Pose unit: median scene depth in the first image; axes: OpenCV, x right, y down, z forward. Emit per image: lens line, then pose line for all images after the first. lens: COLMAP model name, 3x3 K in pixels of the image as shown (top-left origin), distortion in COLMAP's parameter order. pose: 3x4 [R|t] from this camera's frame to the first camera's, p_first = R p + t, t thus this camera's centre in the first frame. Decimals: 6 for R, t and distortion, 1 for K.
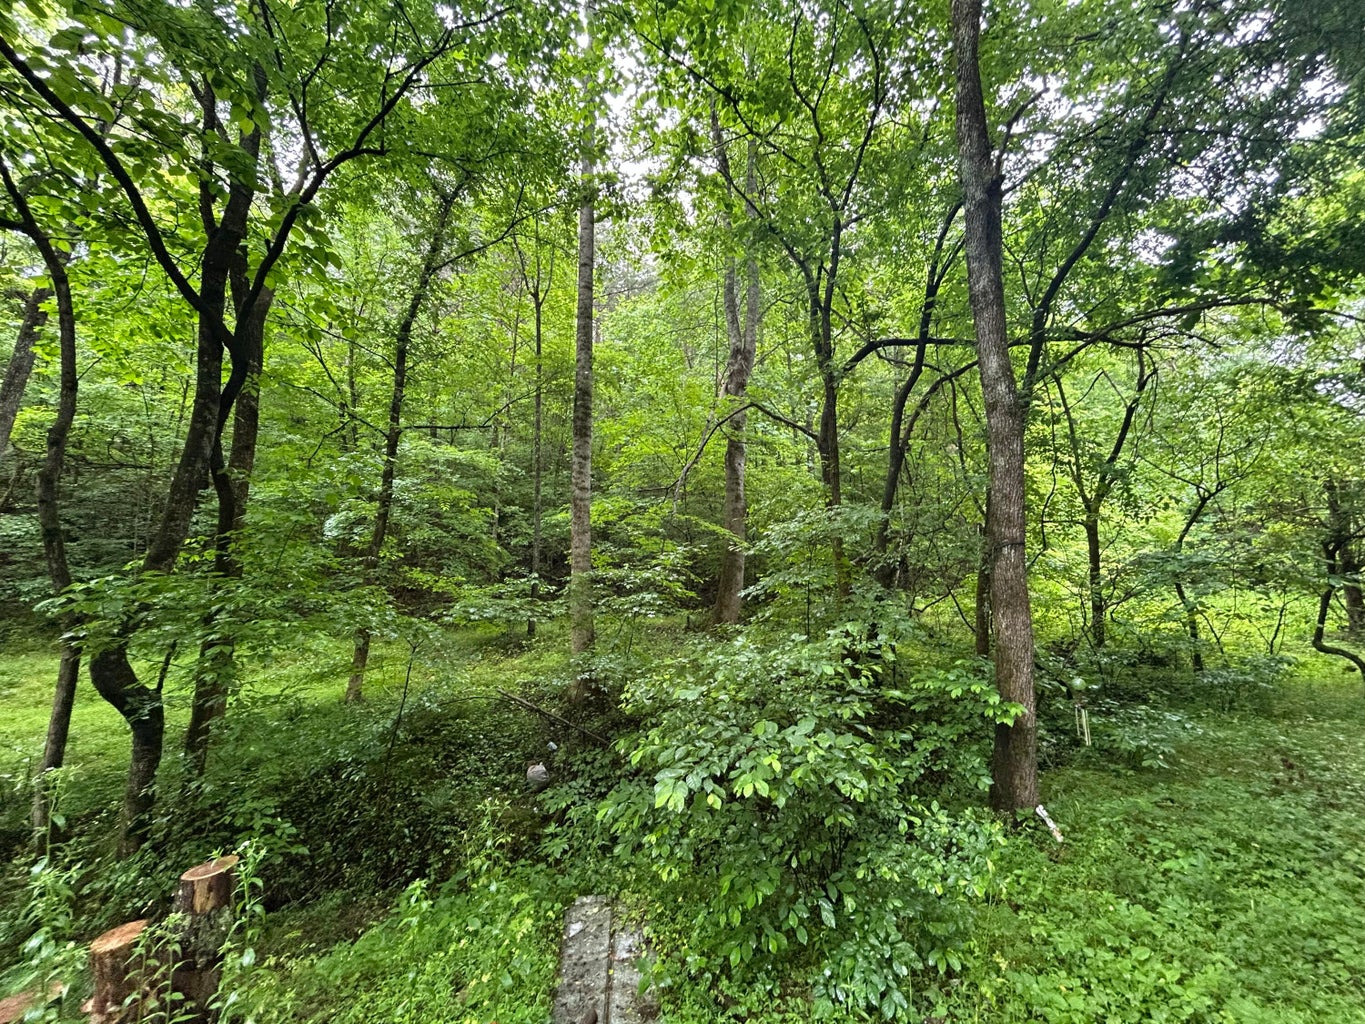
lens RADIAL K [[545.5, 0, 680.7], [0, 545.5, 512.8], [0, 0, 1]] dist [0.000791, 0.000410]
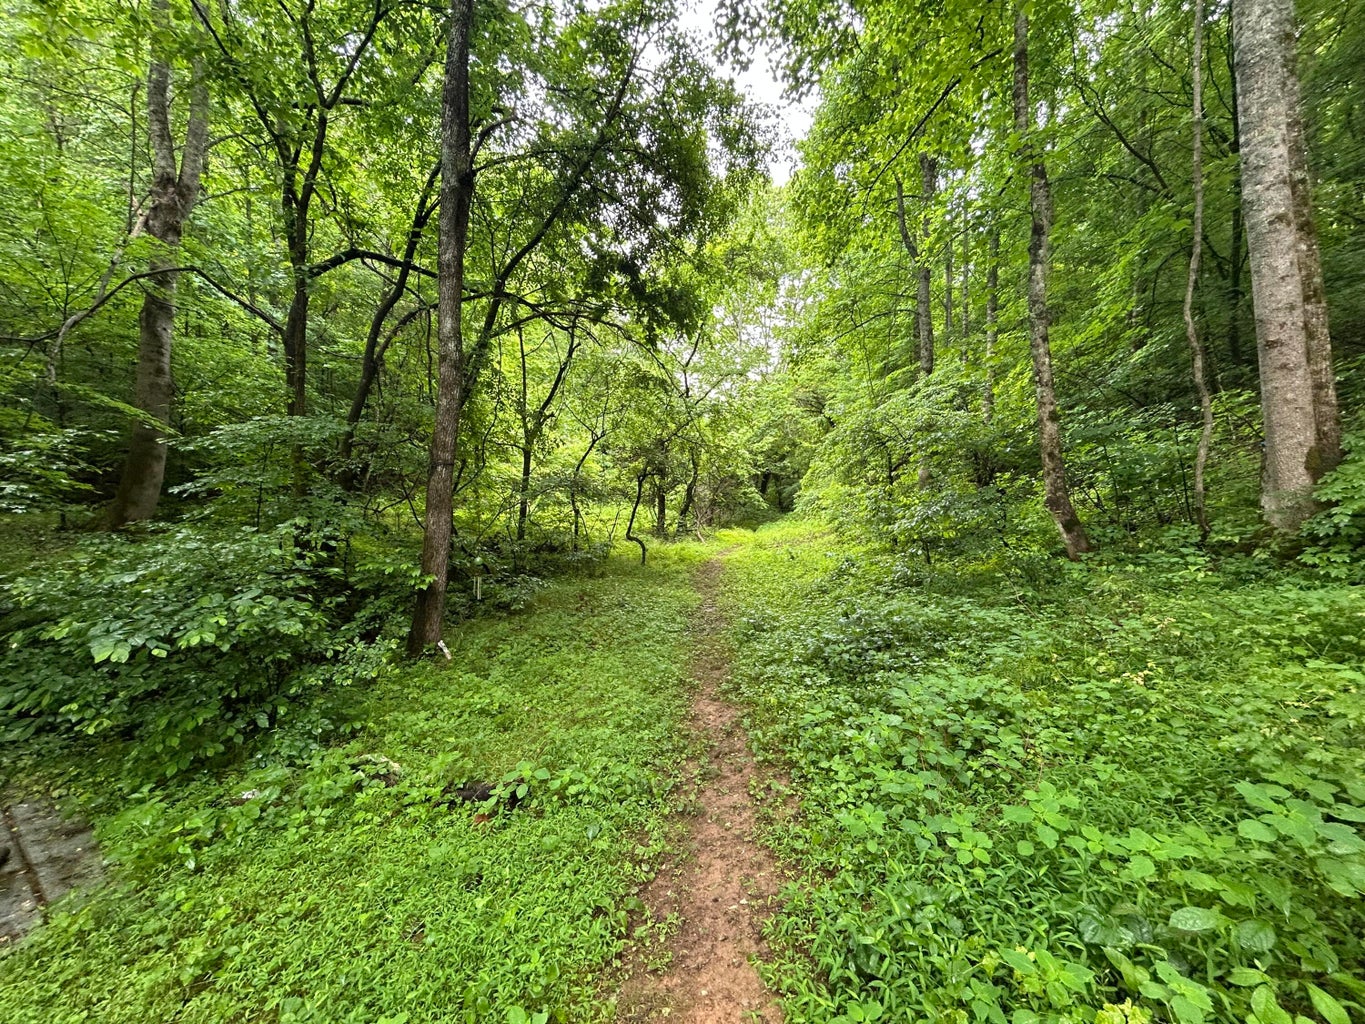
lens RADIAL K [[545.5, 0, 679.5], [0, 545.5, 513.1], [0, 0, 1]] dist [0.000791, 0.000410]
pose [[0.632160, 0.015284, 0.774687, -0.055070], [-0.150725, 0.983132, 0.103598, -0.035445], [-0.760037, -0.182256, 0.623801, -0.220878]]
